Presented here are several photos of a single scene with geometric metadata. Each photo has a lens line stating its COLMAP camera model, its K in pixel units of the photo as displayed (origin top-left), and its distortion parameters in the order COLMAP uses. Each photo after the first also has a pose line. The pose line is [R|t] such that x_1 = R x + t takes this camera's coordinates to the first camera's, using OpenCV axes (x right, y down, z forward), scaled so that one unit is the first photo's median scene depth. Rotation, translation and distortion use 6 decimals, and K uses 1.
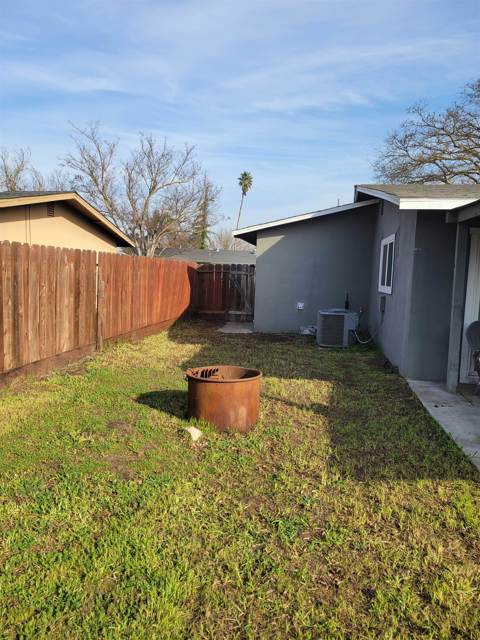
lens RADIAL K [[482.3, 0, 237.5], [0, 482.3, 320.4], [0, 0, 1]] dist [0.045003, -0.014568]
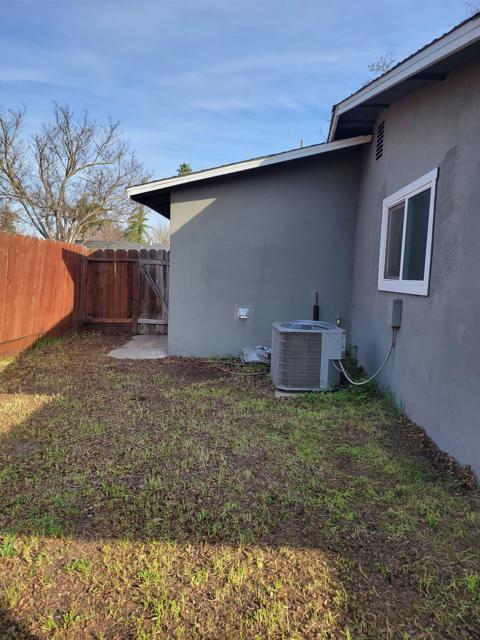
lens RADIAL K [[482.3, 0, 237.5], [0, 482.3, 320.4], [0, 0, 1]] dist [0.045003, -0.014568]
pose [[0.993145, -0.009923, 0.116463, 0.056518], [0.009403, 0.999943, 0.005013, -0.026419], [-0.116506, -0.003883, 0.993182, 0.422490]]
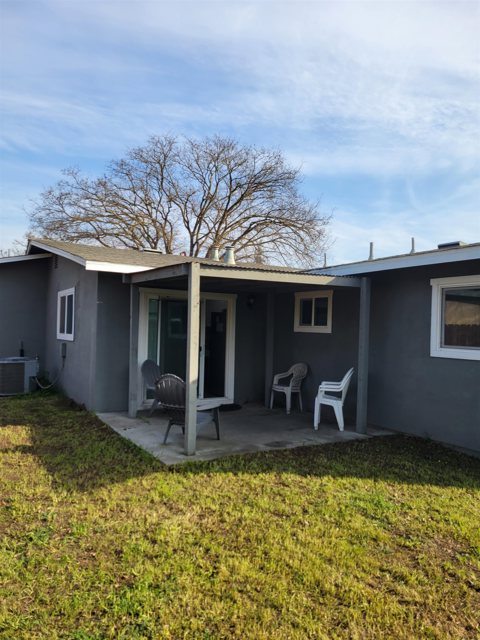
lens RADIAL K [[482.3, 0, 237.5], [0, 482.3, 320.4], [0, 0, 1]] dist [0.045003, -0.014568]
pose [[0.770808, -0.003740, 0.637057, -0.080906], [0.065092, 0.995212, -0.072915, 0.004221], [-0.633734, 0.097671, 0.767360, -0.081962]]
